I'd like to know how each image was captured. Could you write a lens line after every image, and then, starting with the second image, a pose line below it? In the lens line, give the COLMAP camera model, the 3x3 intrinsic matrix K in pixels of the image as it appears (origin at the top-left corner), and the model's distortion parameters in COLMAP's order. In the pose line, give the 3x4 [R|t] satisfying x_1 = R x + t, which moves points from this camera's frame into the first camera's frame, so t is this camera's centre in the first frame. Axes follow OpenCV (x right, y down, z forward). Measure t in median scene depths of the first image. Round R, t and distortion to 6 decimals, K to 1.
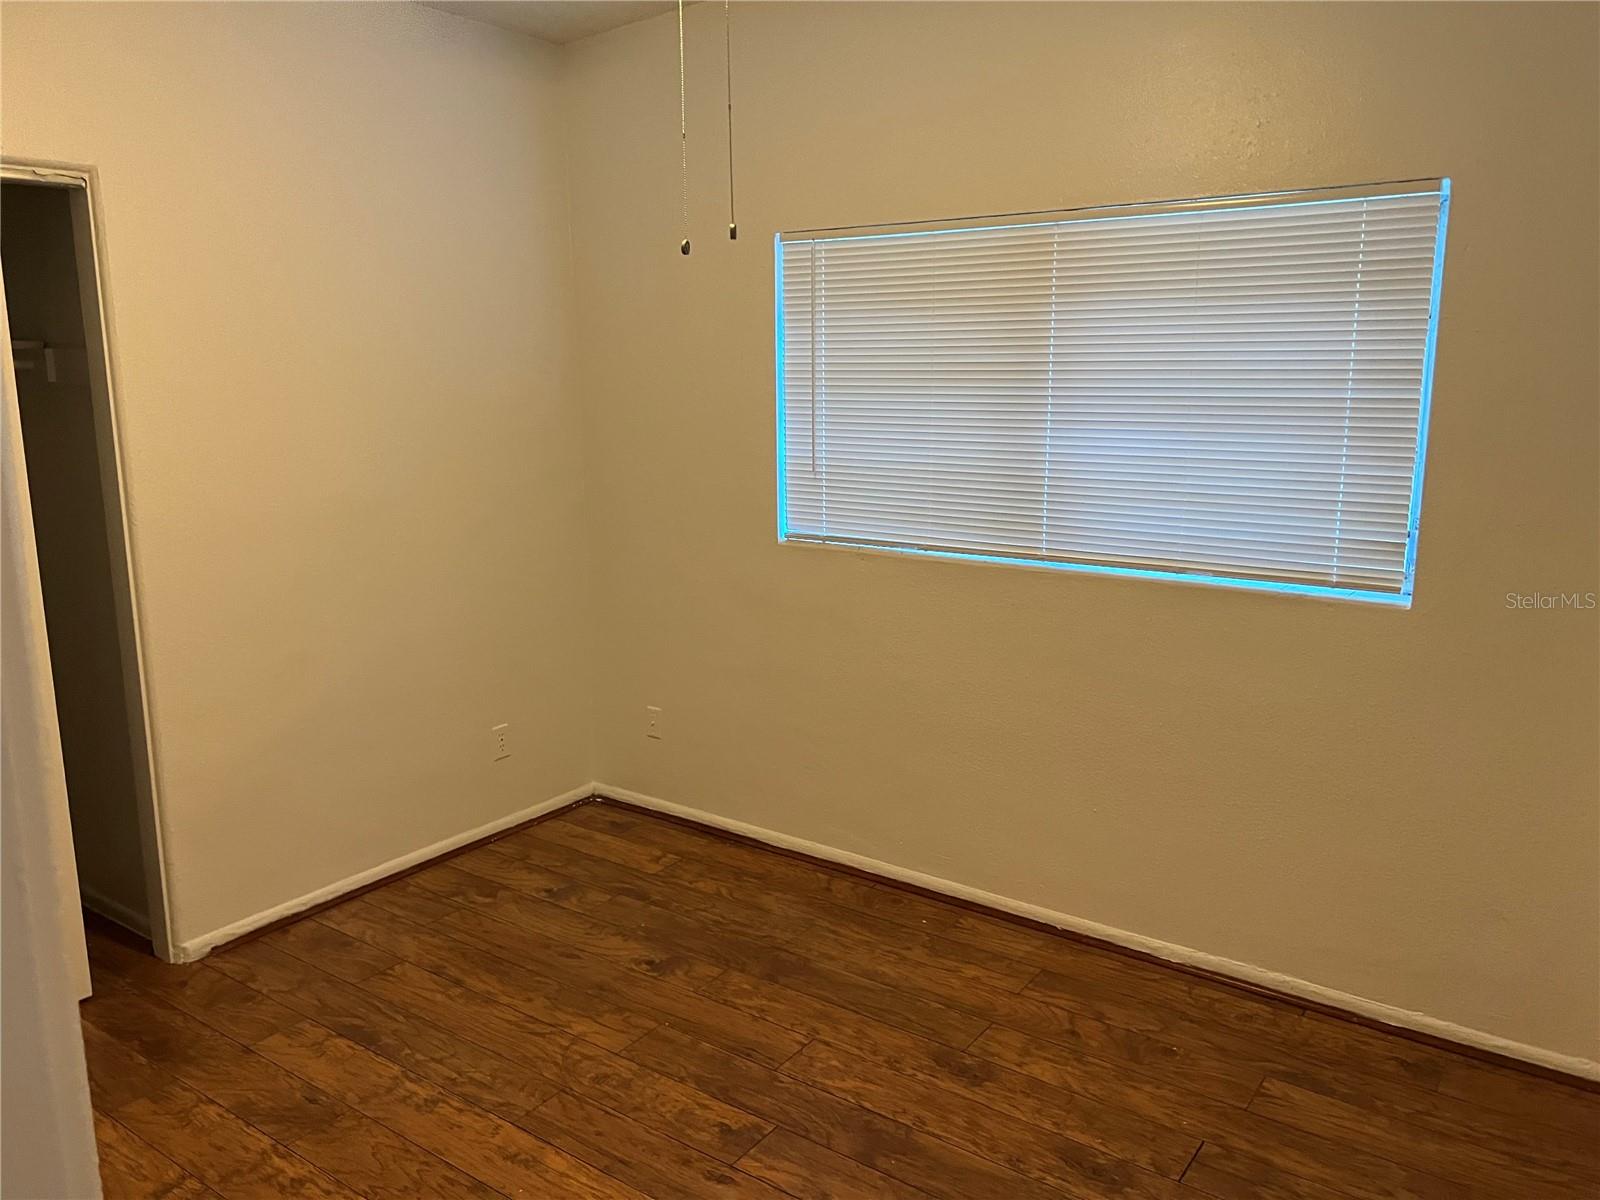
lens RADIAL K [[1191.7, 0, 796.5], [0, 1191.7, 599.1], [0, 0, 1]] dist [0.015062, -0.015110]
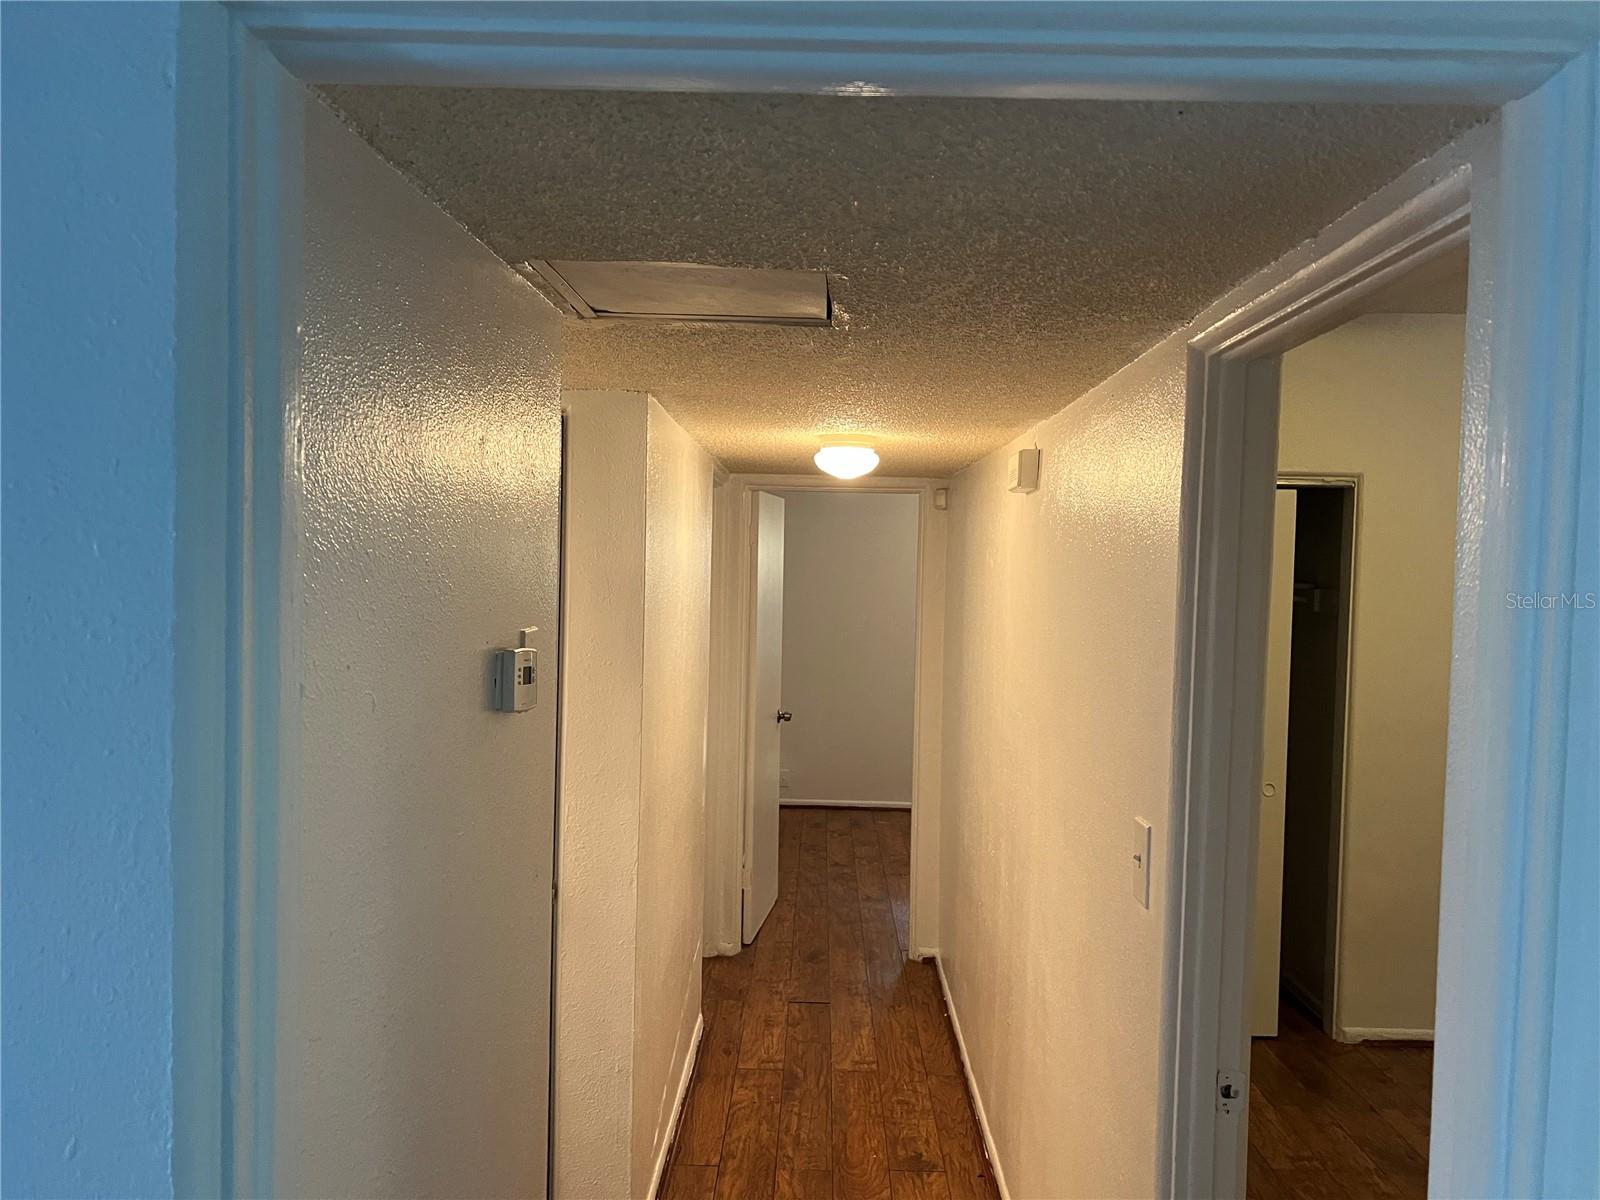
lens RADIAL K [[1191.7, 0, 797.6], [0, 1191.7, 600.0], [0, 0, 1]] dist [0.015062, -0.015110]
pose [[0.561948, 0.040933, -0.826159, 0.244648], [-0.176098, 0.981799, -0.071137, 0.018072], [0.808210, 0.185461, 0.558928, -0.355221]]
